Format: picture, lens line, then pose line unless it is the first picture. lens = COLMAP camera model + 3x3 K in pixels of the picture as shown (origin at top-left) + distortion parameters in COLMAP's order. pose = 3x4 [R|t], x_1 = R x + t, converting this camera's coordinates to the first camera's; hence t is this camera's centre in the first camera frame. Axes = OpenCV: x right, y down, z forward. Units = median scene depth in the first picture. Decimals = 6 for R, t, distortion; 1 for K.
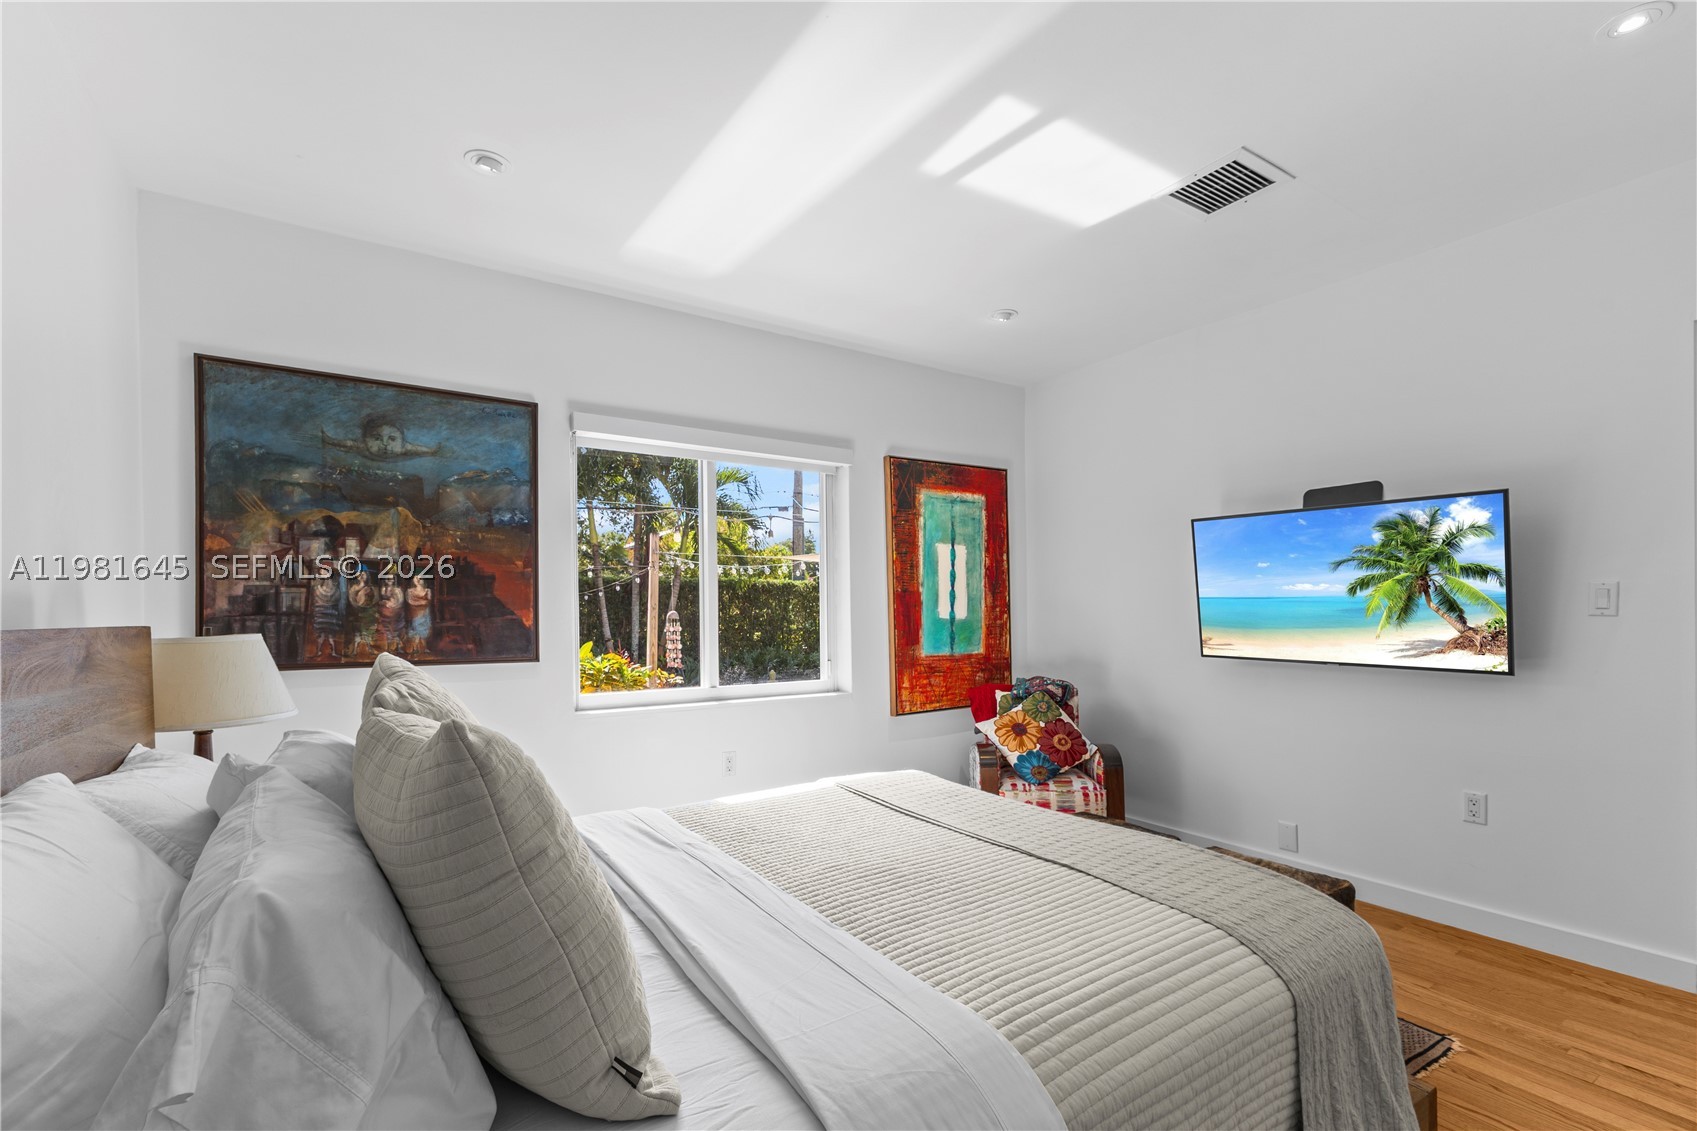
lens RADIAL K [[755.9, 0, 860.9], [0, 755.9, 612.9], [0, 0, 1]] dist [0.012933, -0.001825]
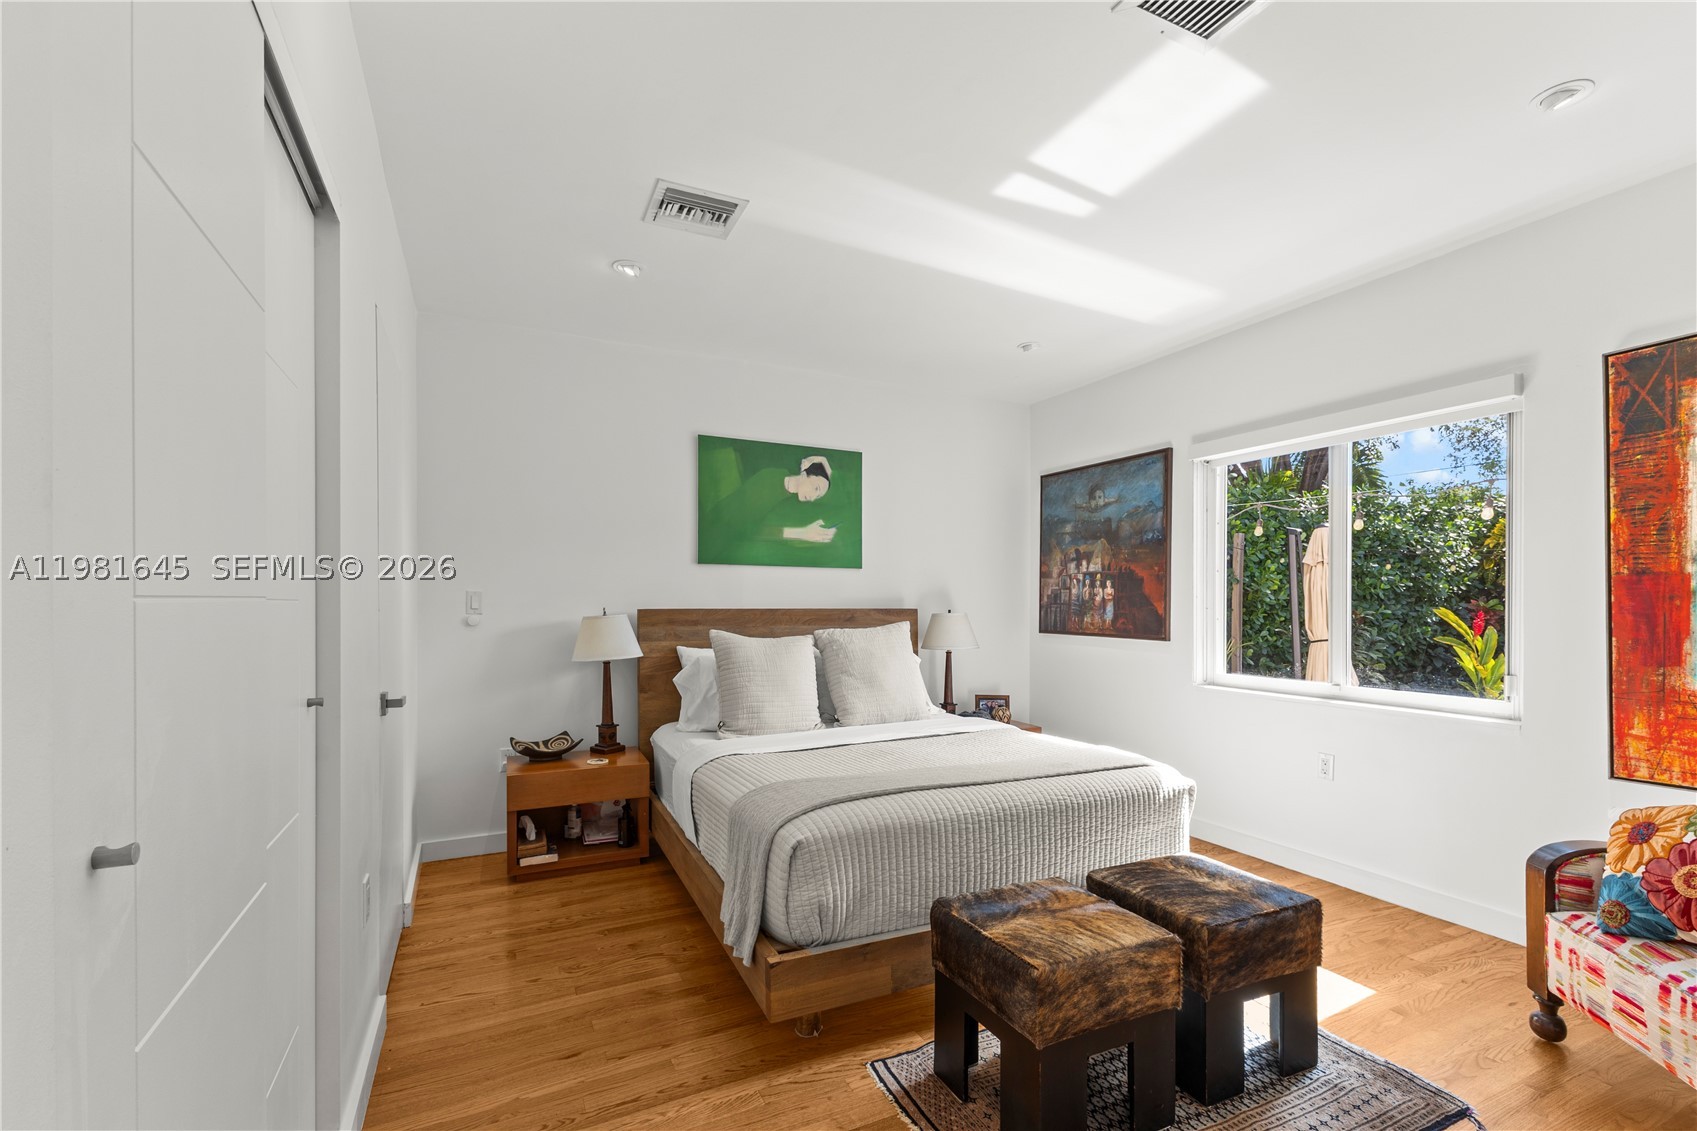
lens RADIAL K [[755.9, 0, 845.3], [0, 755.9, 612.8], [0, 0, 1]] dist [0.012933, -0.001825]
pose [[-0.139395, 0.014081, -0.990137, 1.058994], [-0.010866, 0.999817, 0.015748, -0.000539], [0.990177, 0.012954, -0.139216, 0.675738]]
